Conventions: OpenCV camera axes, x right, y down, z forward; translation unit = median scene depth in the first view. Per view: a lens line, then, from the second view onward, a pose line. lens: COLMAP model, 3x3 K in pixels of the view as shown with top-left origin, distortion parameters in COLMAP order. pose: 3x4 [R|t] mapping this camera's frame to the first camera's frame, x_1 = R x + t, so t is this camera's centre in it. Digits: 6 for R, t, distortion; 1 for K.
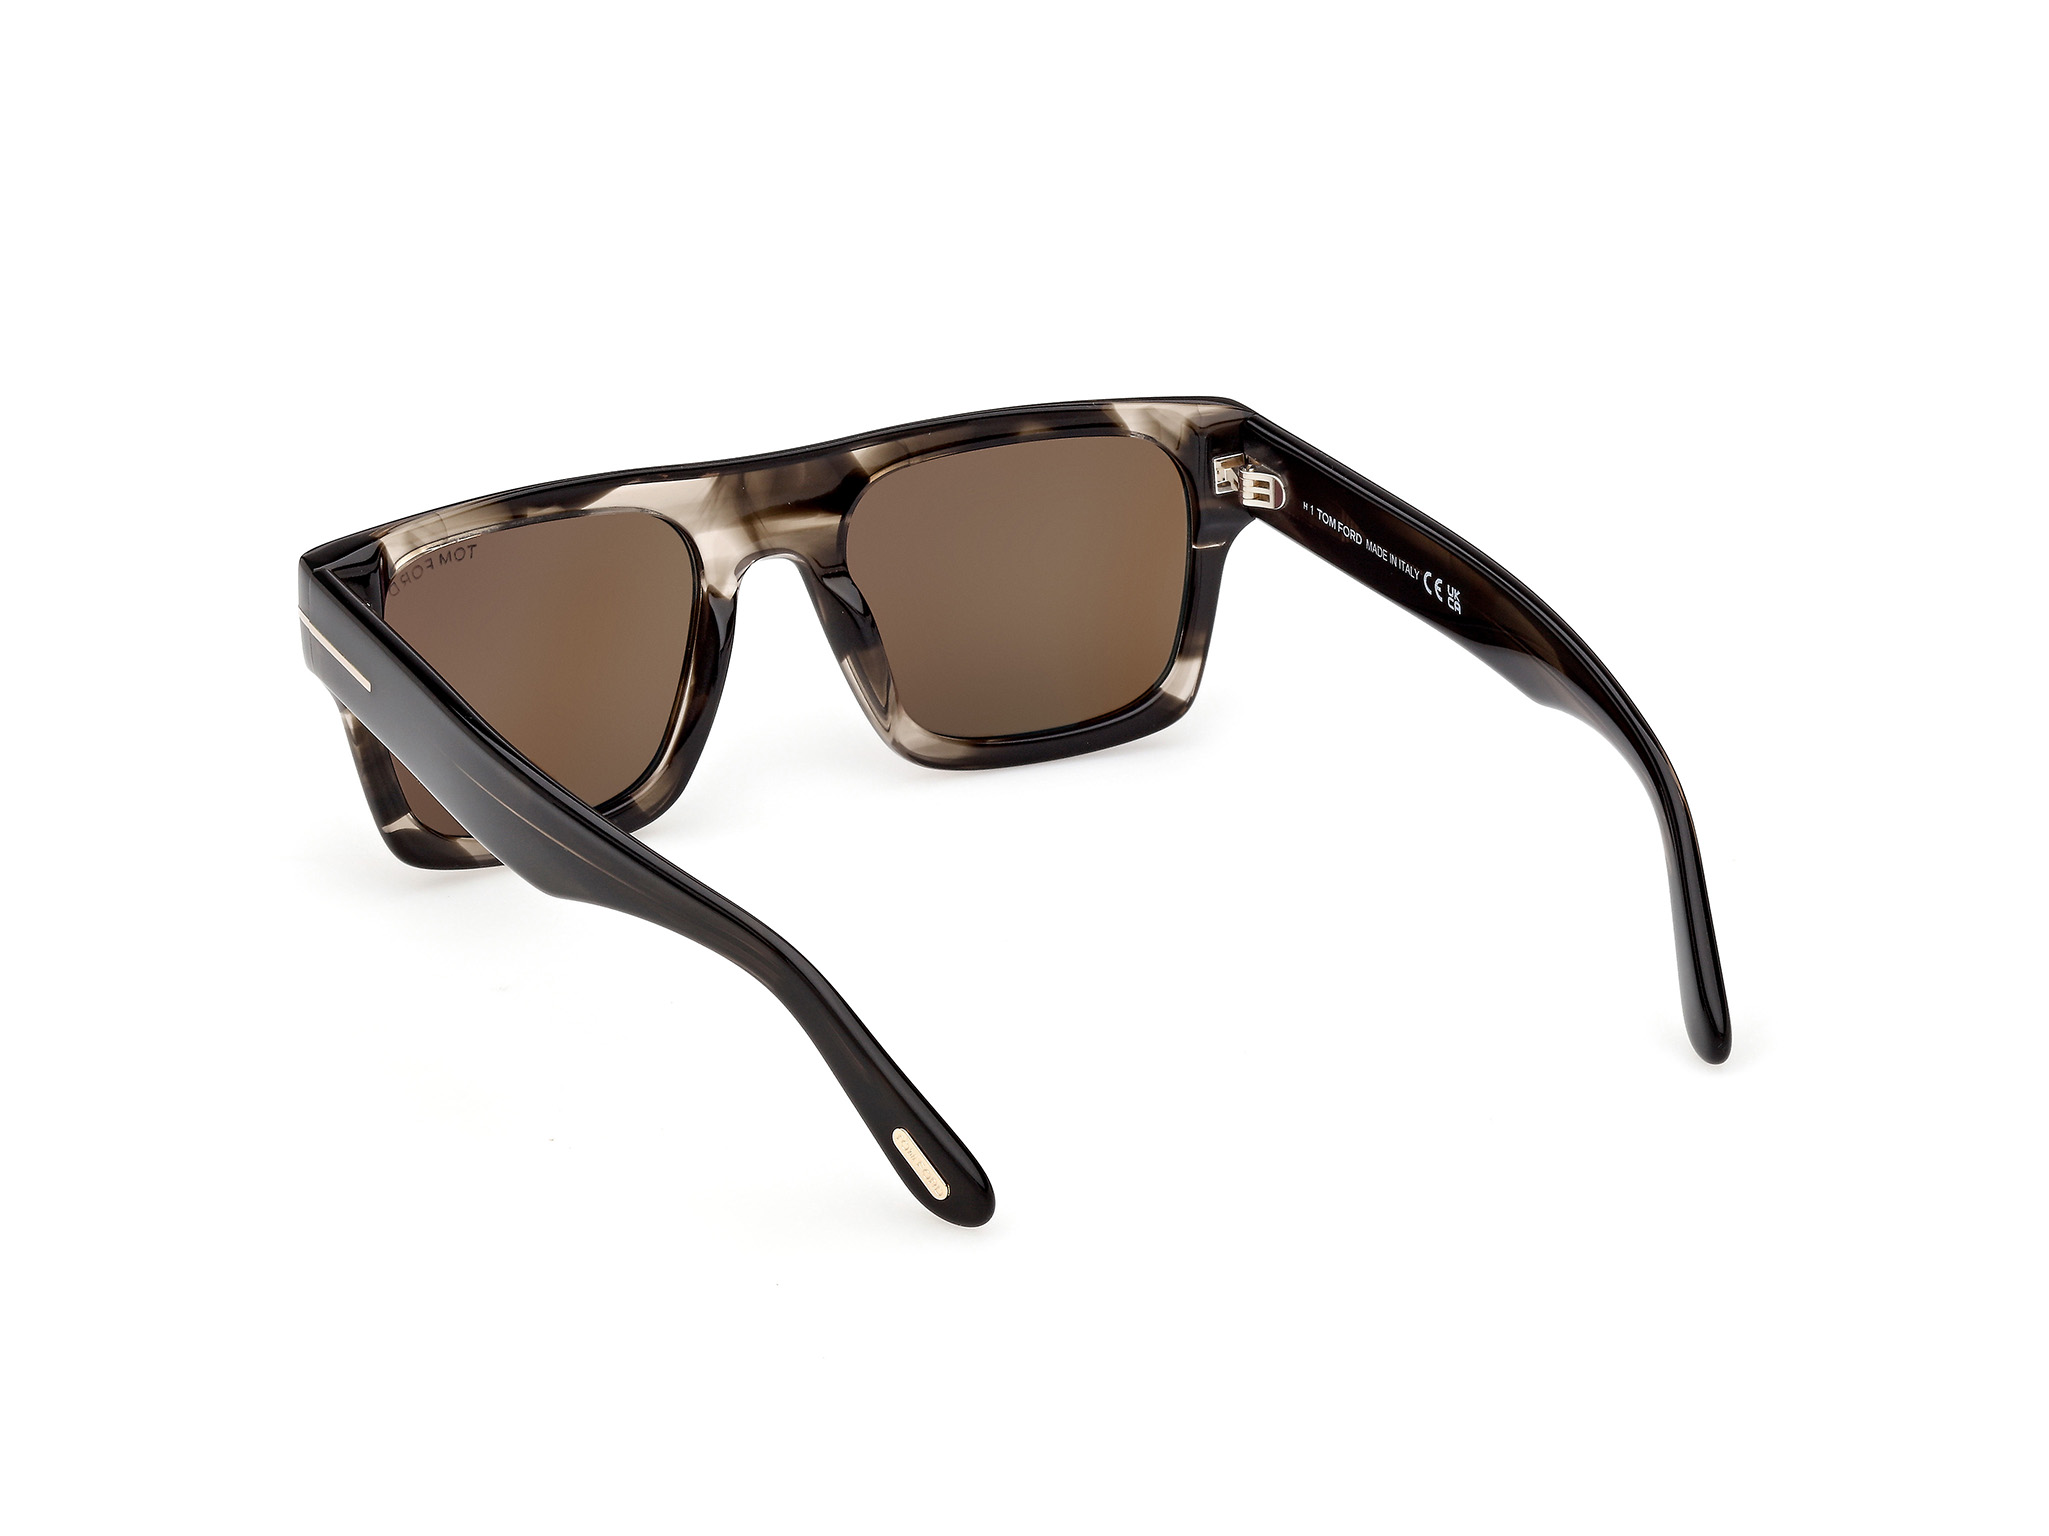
lens RADIAL K [[5229.6, 0, 1024.5], [0, 5229.6, 768.0], [0, 0, 1]] dist [-2.081815, -0.164814]
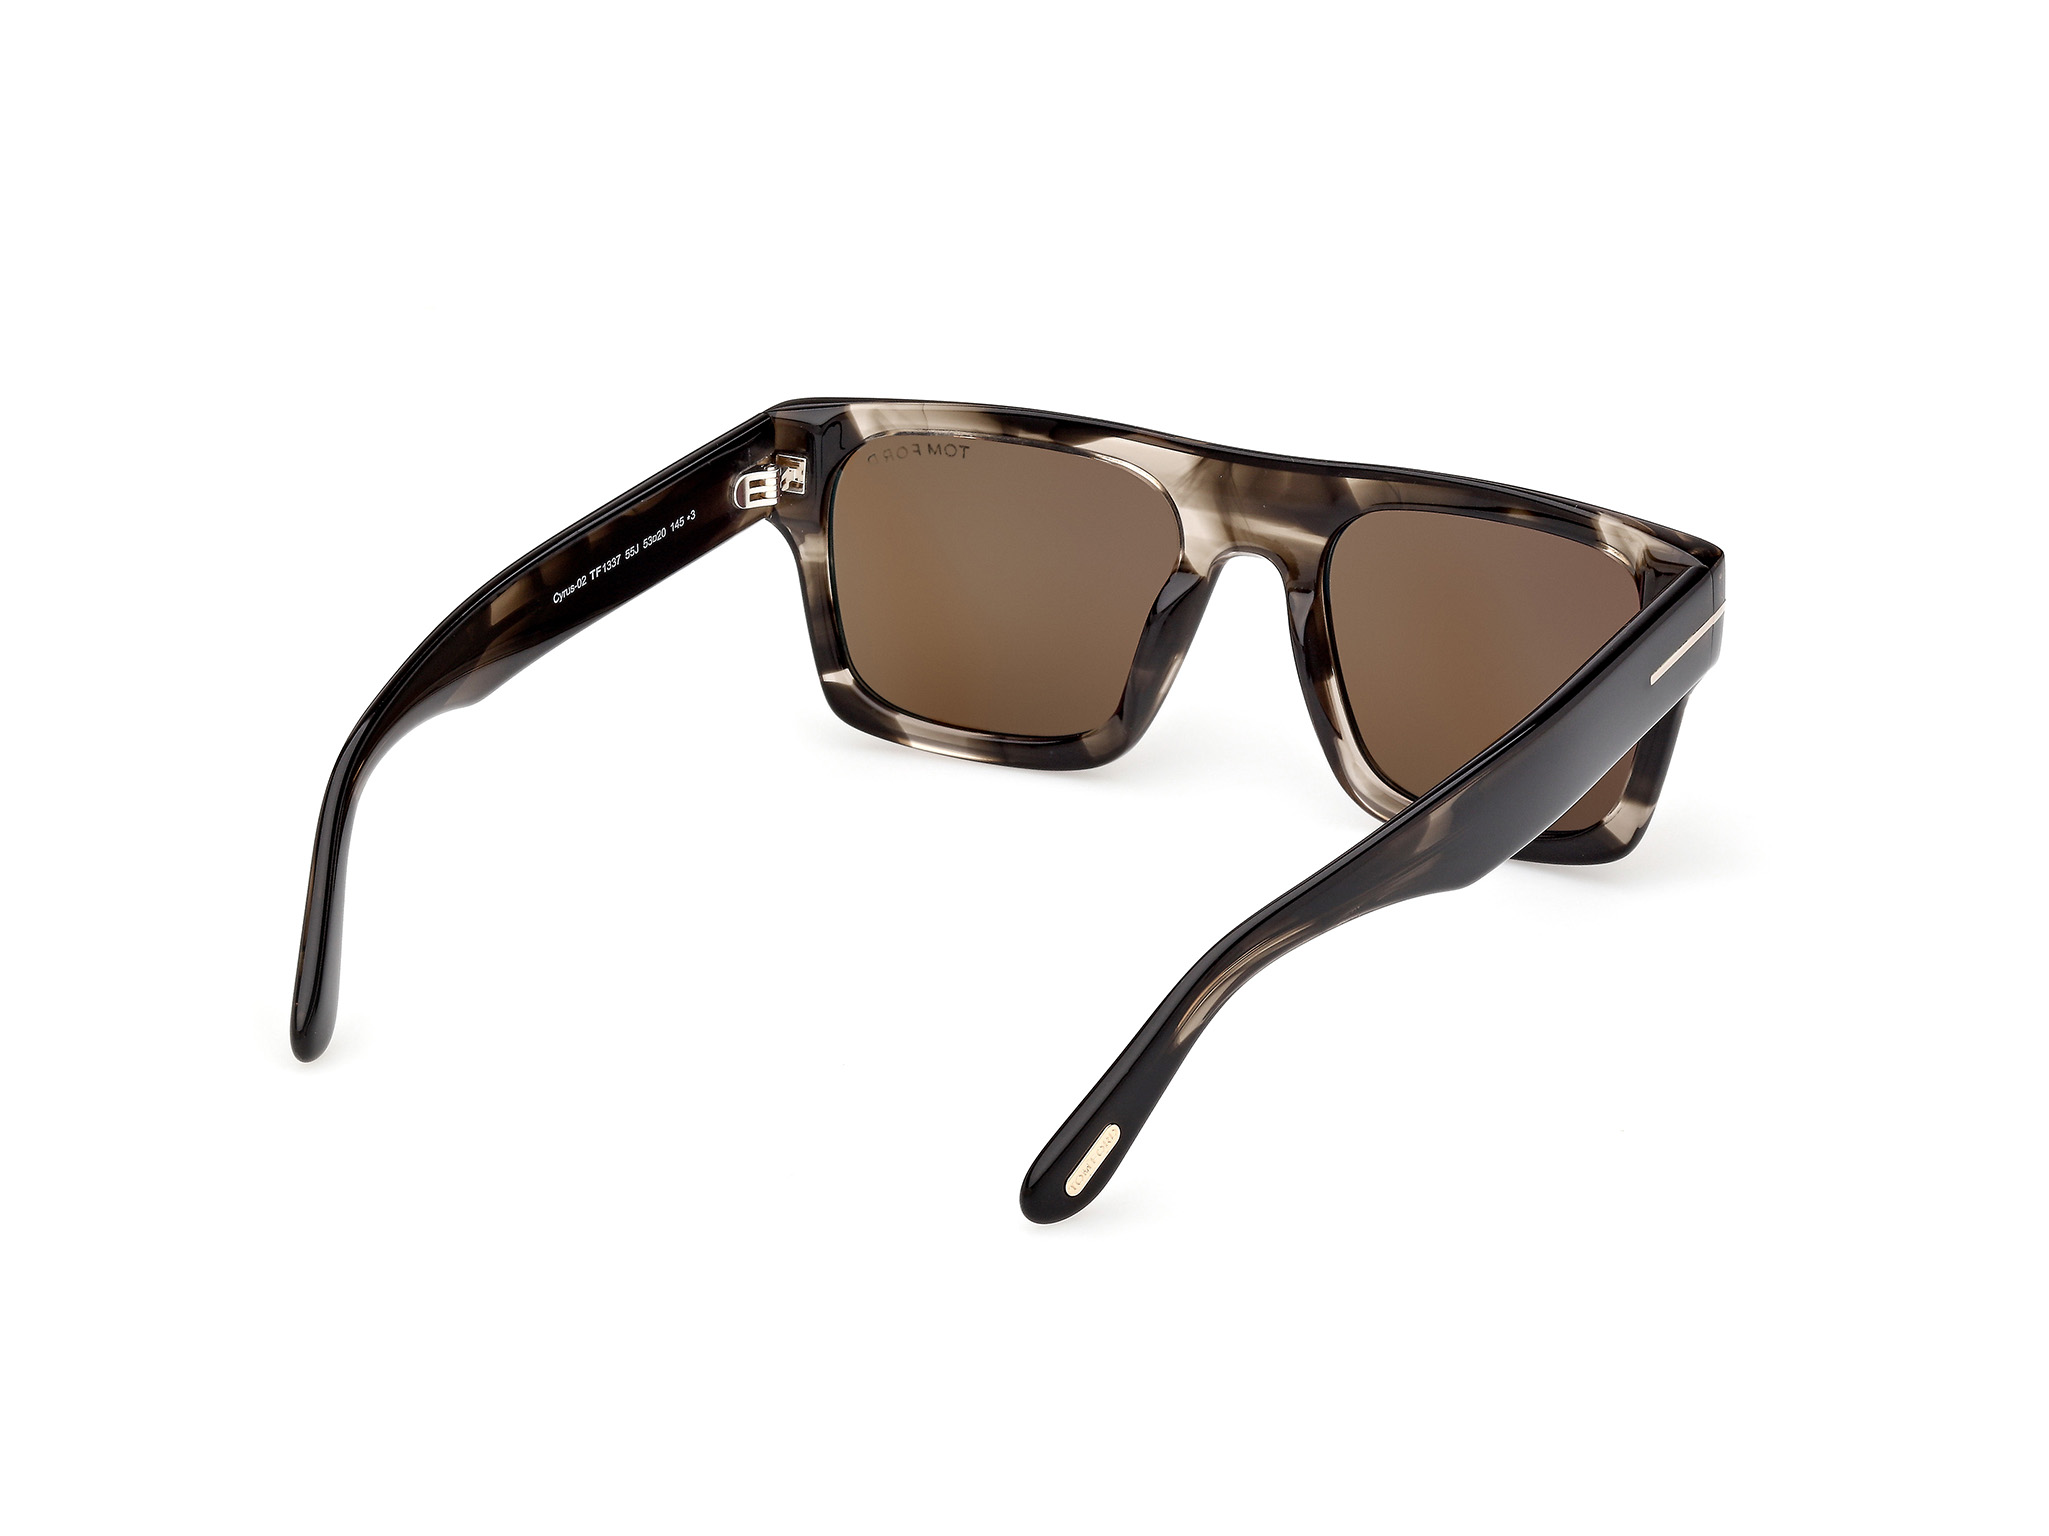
lens RADIAL K [[5229.6, 0, 1024.5], [0, 5229.6, 768.0], [0, 0, 1]] dist [-2.081815, -0.164814]
pose [[0.499768, 0.284042, -0.818262, 0.765855], [-0.280715, 0.946827, 0.157219, -0.147850], [0.819409, 0.151125, 0.552929, 0.417483]]
